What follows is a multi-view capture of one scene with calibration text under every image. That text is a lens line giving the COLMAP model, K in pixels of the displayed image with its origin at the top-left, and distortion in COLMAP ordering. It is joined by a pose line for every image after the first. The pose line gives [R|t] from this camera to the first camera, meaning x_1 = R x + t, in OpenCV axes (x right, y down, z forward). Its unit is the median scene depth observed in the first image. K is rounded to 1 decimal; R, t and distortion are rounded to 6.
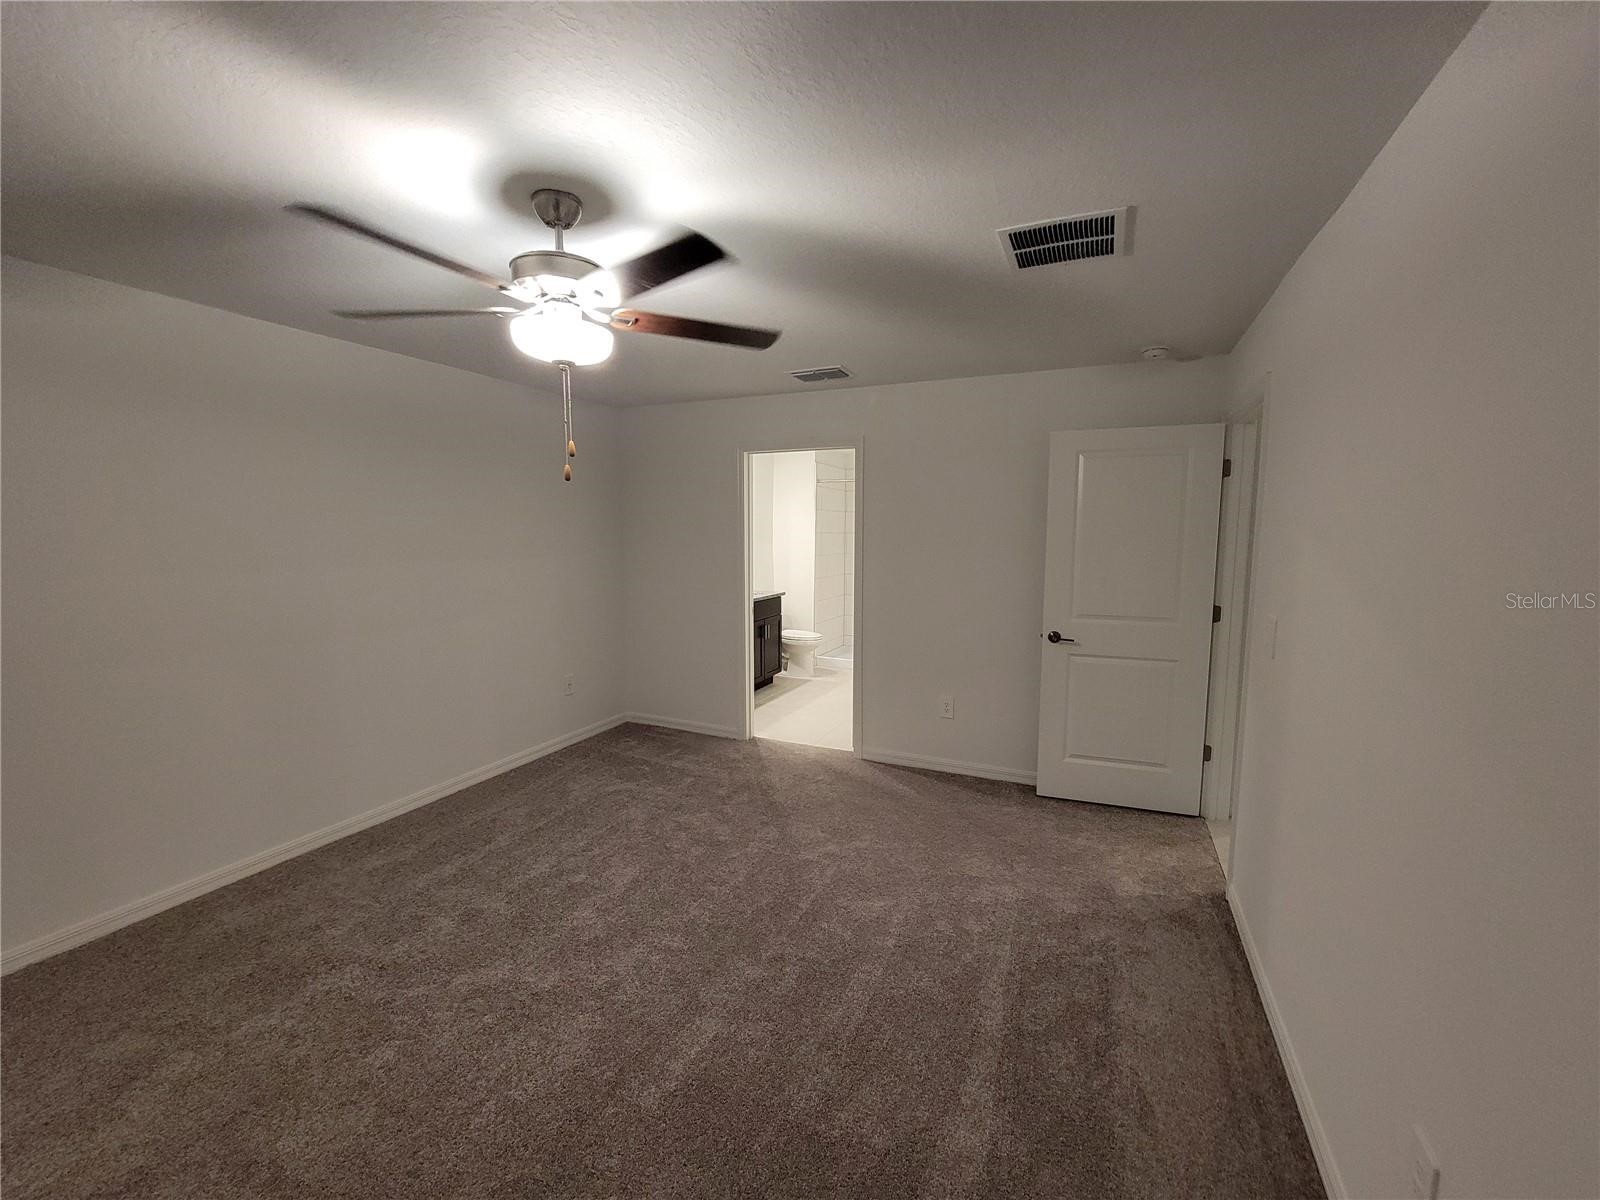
lens RADIAL K [[679.3, 0, 805.3], [0, 679.3, 603.3], [0, 0, 1]] dist [0.000206, -0.000001]
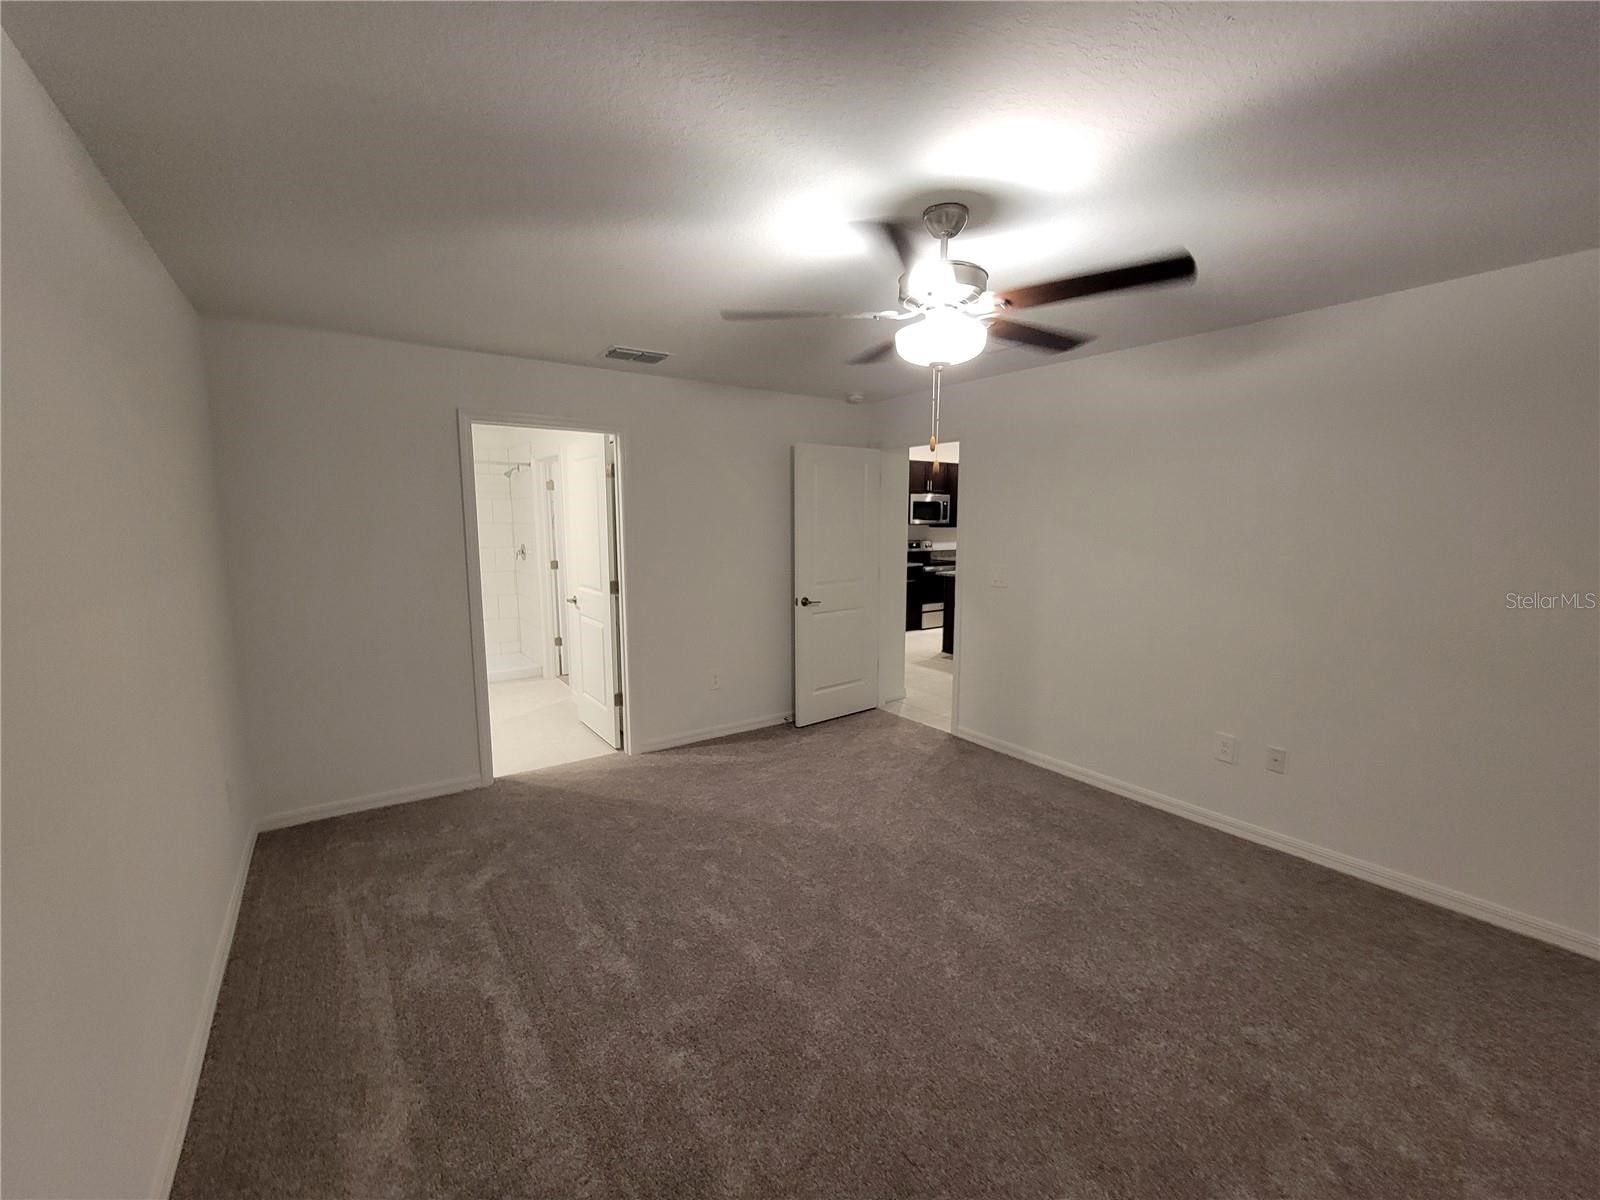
lens RADIAL K [[679.3, 0, 805.3], [0, 679.3, 603.3], [0, 0, 1]] dist [0.000206, -0.000001]
pose [[0.478518, -0.109473, 0.871227, -0.730238], [0.097537, 0.992684, 0.071163, -0.037814], [-0.872644, 0.050924, 0.485695, 0.352247]]
